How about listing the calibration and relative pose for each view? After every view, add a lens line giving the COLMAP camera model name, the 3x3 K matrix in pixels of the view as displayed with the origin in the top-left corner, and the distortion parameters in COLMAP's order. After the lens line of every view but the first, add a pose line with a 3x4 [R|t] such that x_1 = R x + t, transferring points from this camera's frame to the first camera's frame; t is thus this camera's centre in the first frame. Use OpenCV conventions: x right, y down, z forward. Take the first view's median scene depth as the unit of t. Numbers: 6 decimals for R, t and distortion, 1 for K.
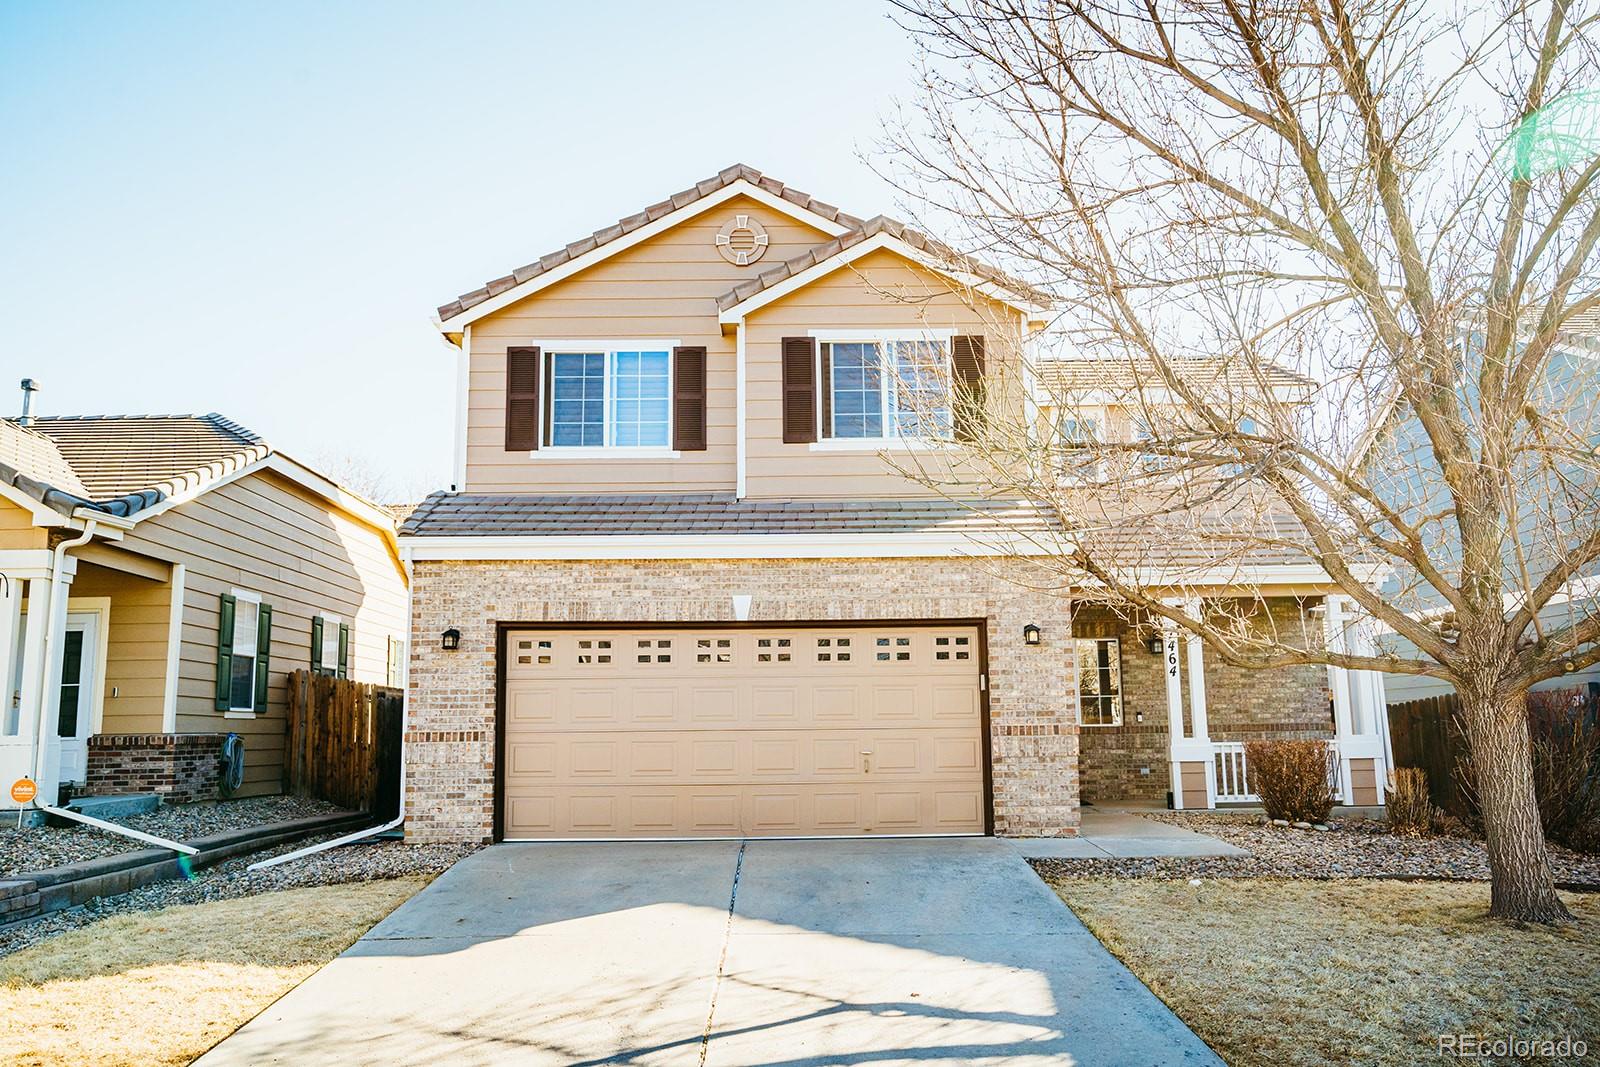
lens RADIAL K [[1256.4, 0, 800.0], [0, 1256.4, 533.5], [0, 0, 1]] dist [-0.010661, -0.003891]
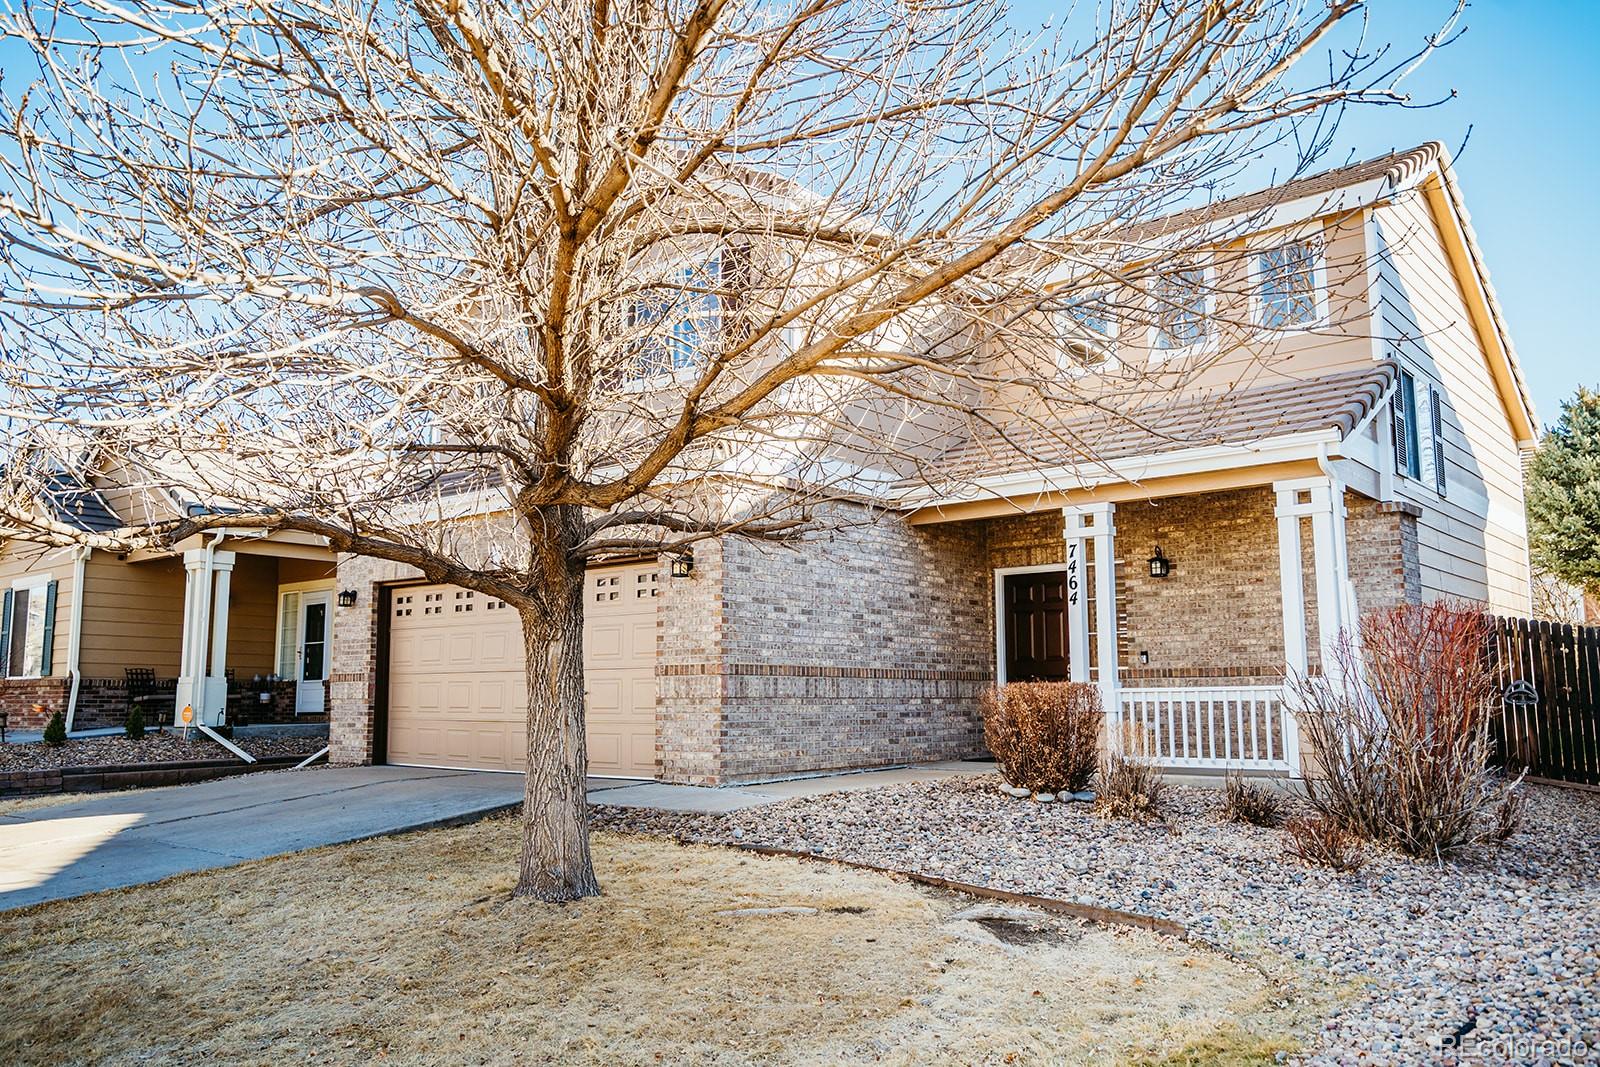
lens RADIAL K [[1256.4, 0, 800.0], [0, 1256.4, 533.5], [0, 0, 1]] dist [-0.010661, -0.003891]
pose [[0.754689, -0.076361, -0.651623, 0.839895], [0.097487, 0.995230, -0.003720, 0.067104], [0.648799, -0.060717, 0.758534, 0.352391]]
